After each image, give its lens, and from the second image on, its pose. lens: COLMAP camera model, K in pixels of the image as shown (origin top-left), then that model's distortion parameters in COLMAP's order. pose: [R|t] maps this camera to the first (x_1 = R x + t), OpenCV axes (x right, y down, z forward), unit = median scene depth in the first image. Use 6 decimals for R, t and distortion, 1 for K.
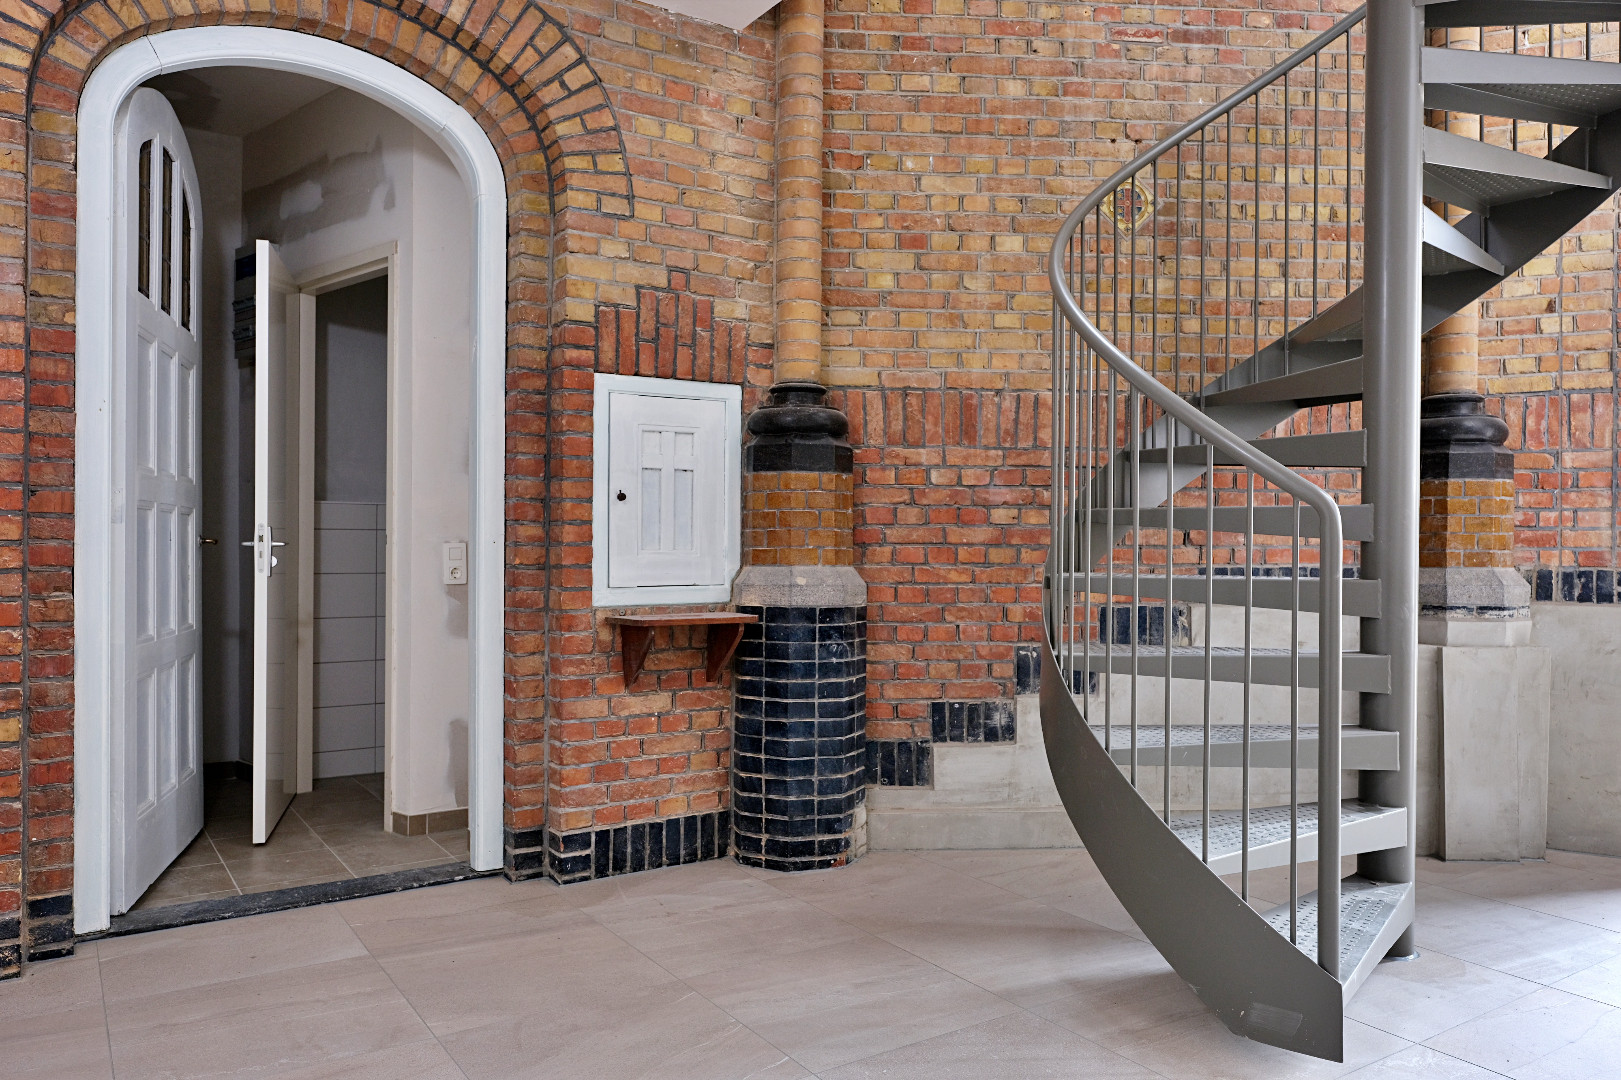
lens RADIAL K [[1150.0, 0, 815.6], [0, 1150.0, 538.4], [0, 0, 1]] dist [-0.001759, 0.000916]
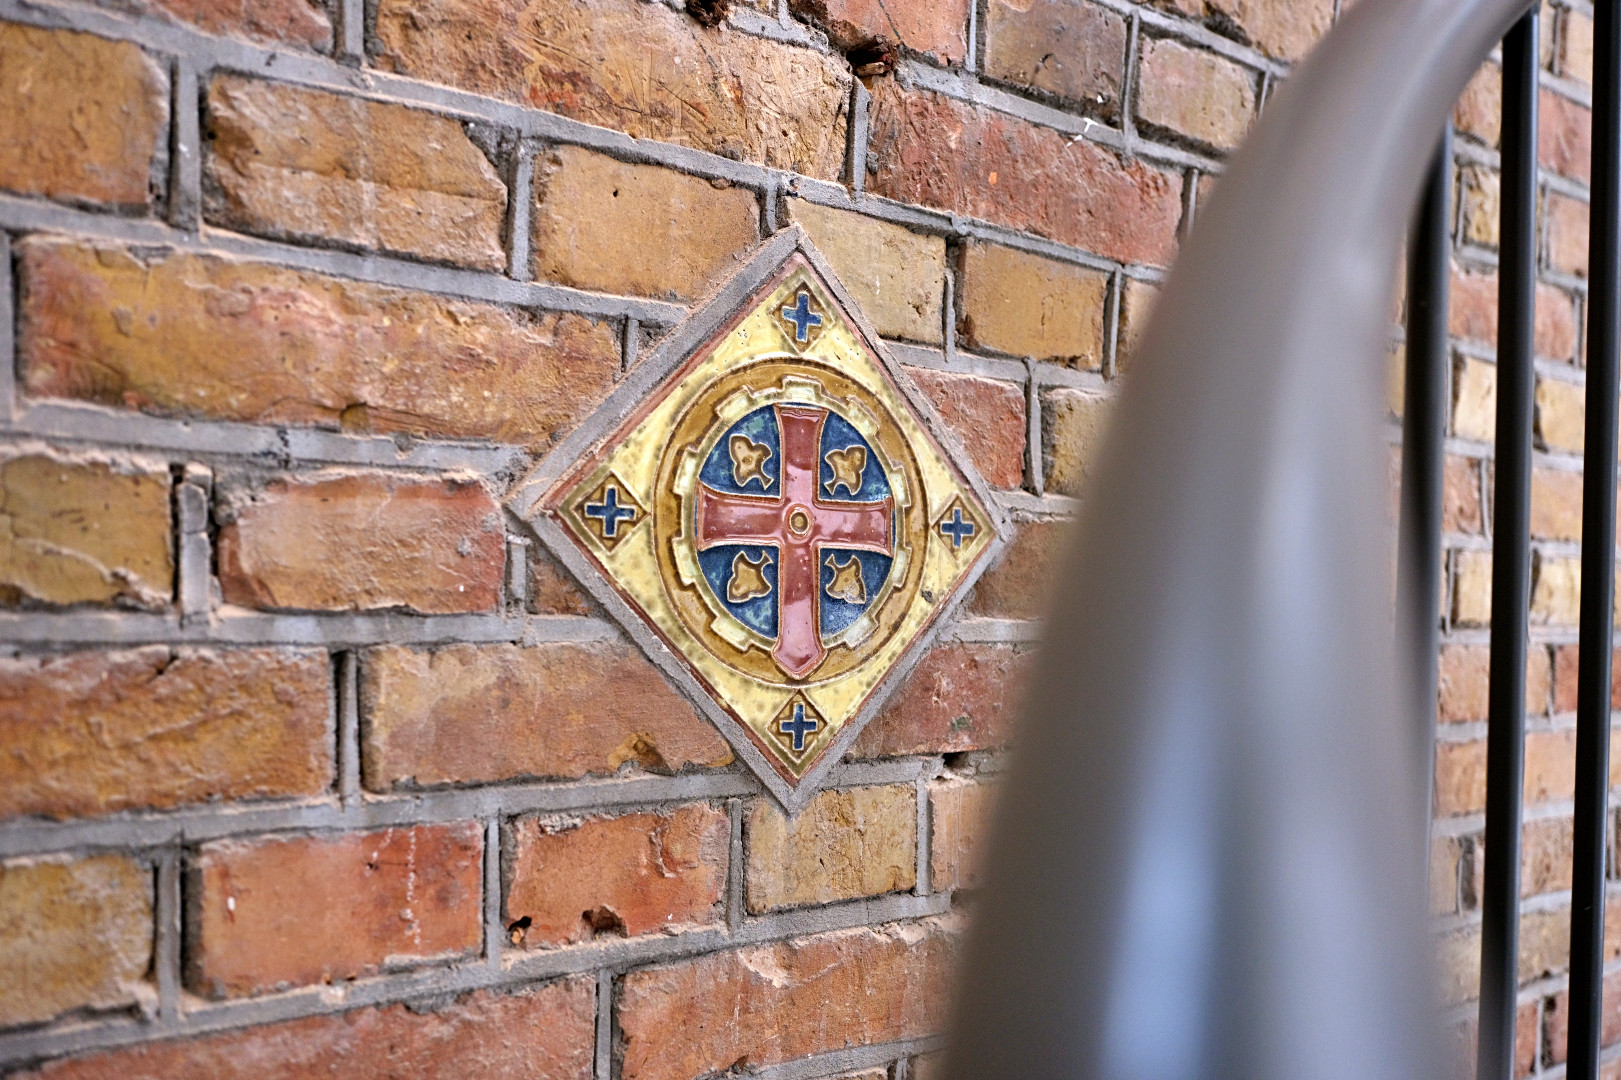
lens RADIAL K [[1150.0, 0, 815.6], [0, 1150.0, 538.4], [0, 0, 1]] dist [-0.001759, 0.000916]
pose [[0.867503, 0.015253, 0.497198, 0.225772], [-0.017143, 0.999853, -0.000761, -0.312869], [-0.497137, -0.007863, 0.867637, 0.960759]]
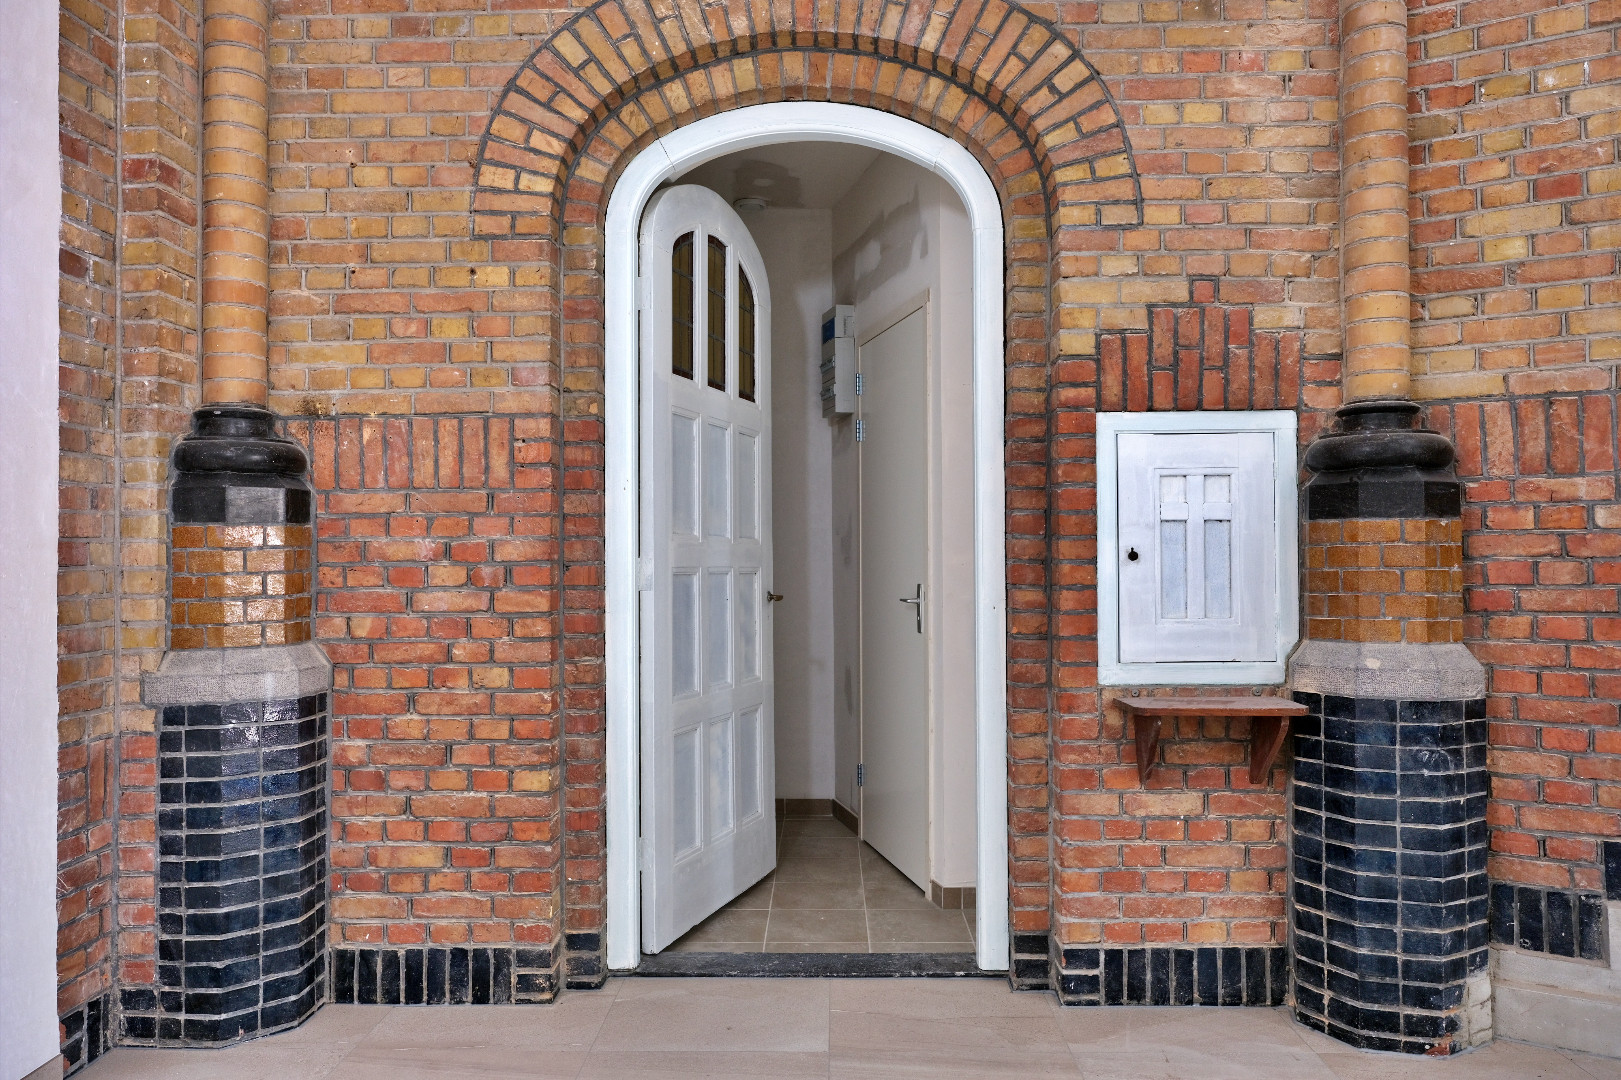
lens RADIAL K [[1150.0, 0, 815.6], [0, 1150.0, 538.4], [0, 0, 1]] dist [-0.001759, 0.000916]
pose [[0.818805, -0.017557, -0.573803, 0.121031], [0.009314, 0.999807, -0.017301, -0.035252], [0.573996, 0.008822, 0.818811, 0.167446]]
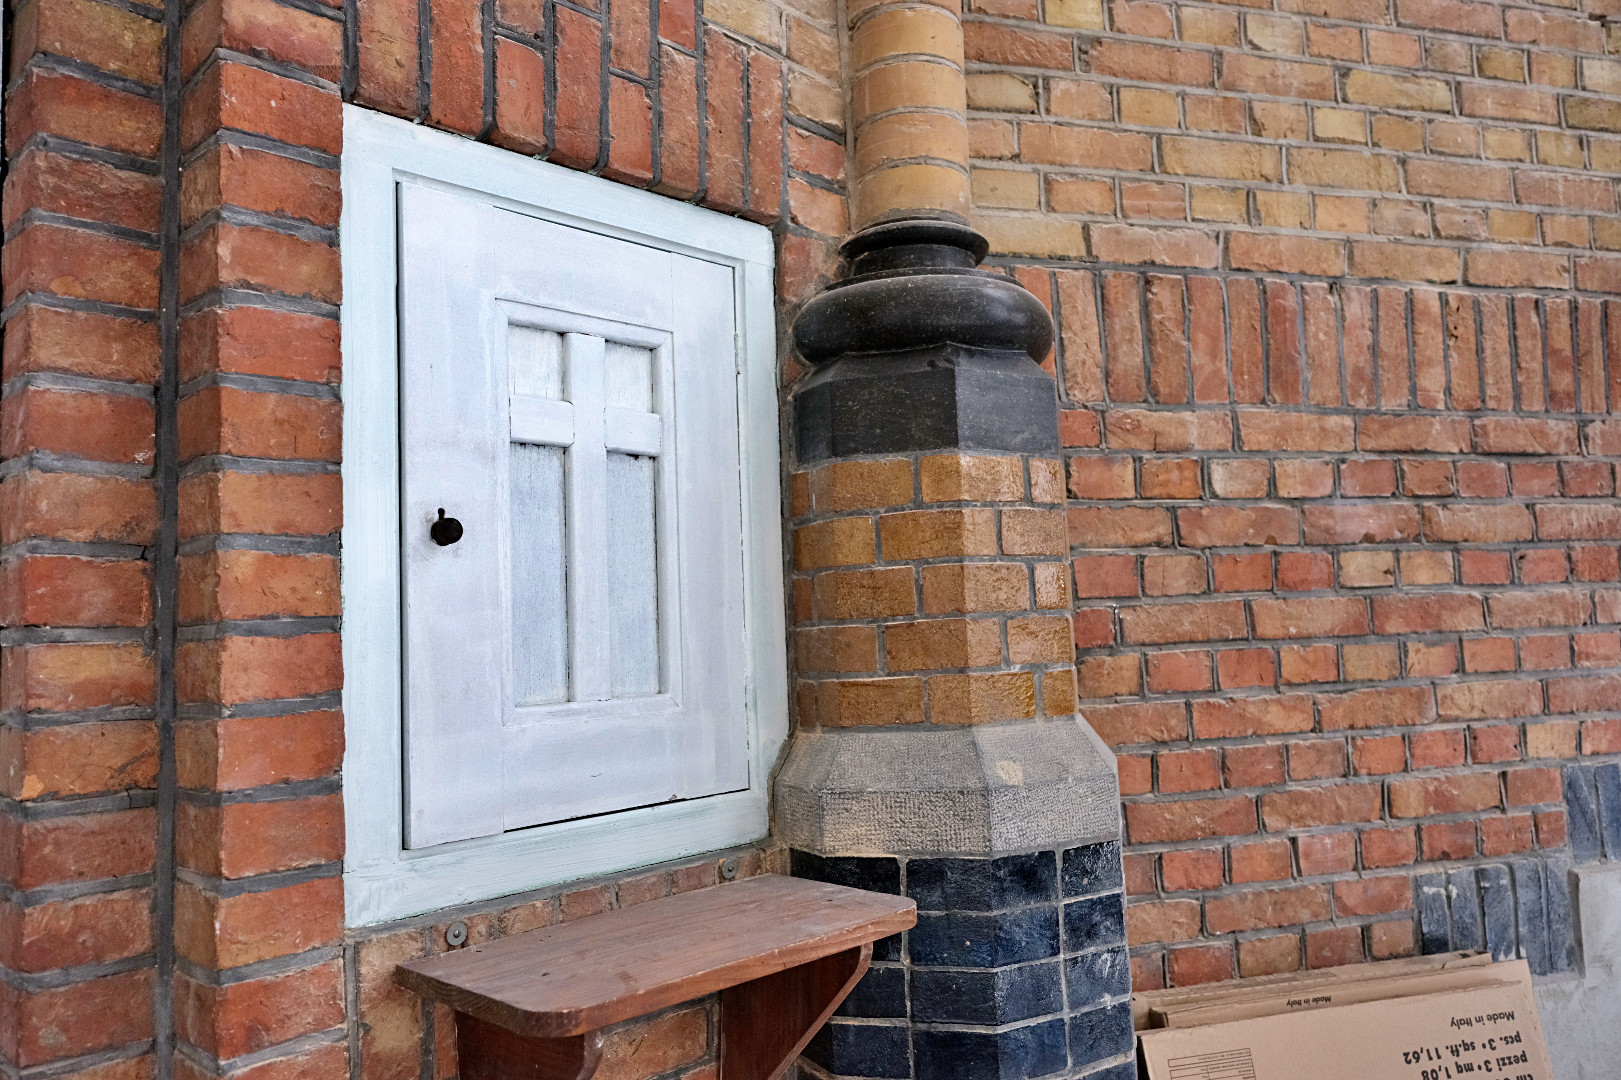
lens RADIAL K [[1150.0, 0, 815.6], [0, 1150.0, 538.4], [0, 0, 1]] dist [-0.001759, 0.000916]
pose [[0.980210, -0.027316, 0.196065, -0.129372], [0.042586, 0.996342, -0.074091, -0.008260], [-0.193324, 0.080975, 0.977788, 0.671056]]
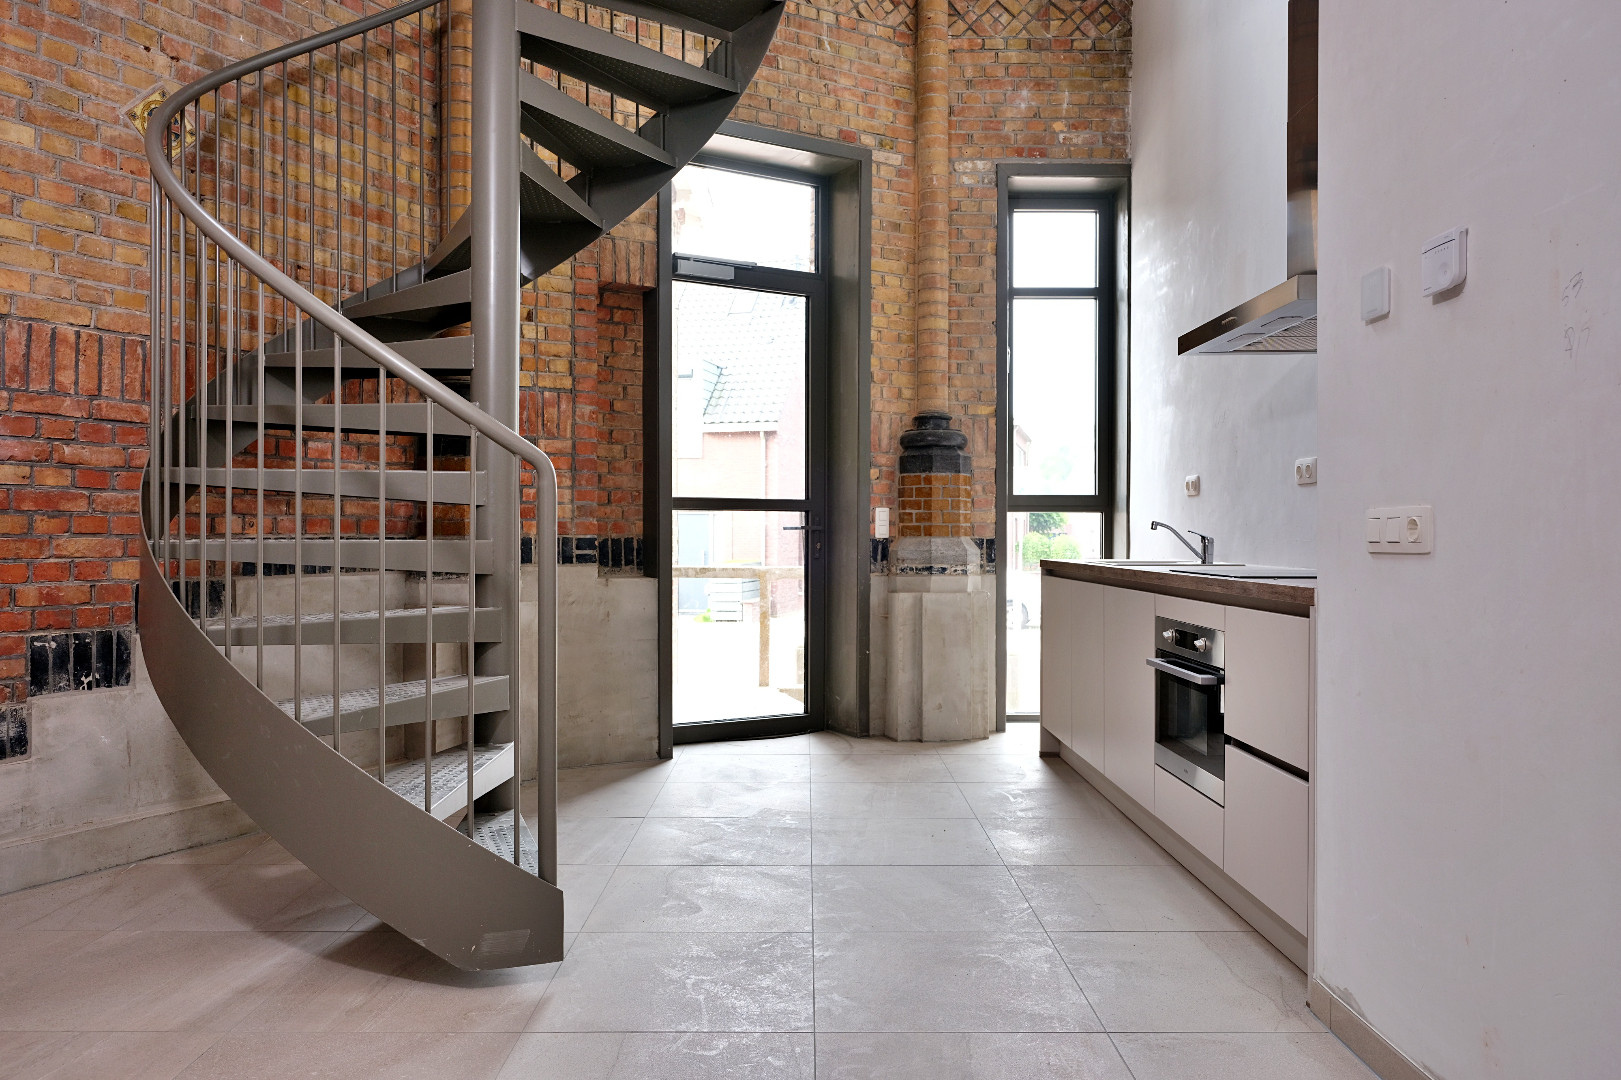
lens RADIAL K [[1159.1, 0, 810.5], [0, 1159.1, 540.0], [0, 0, 1]] dist [0.001249, 0.000787]
pose [[0.551430, -0.008135, 0.834182, -0.217155], [0.004201, 0.999967, 0.006974, 0.024536], [-0.834211, -0.000341, 0.551446, 0.103084]]
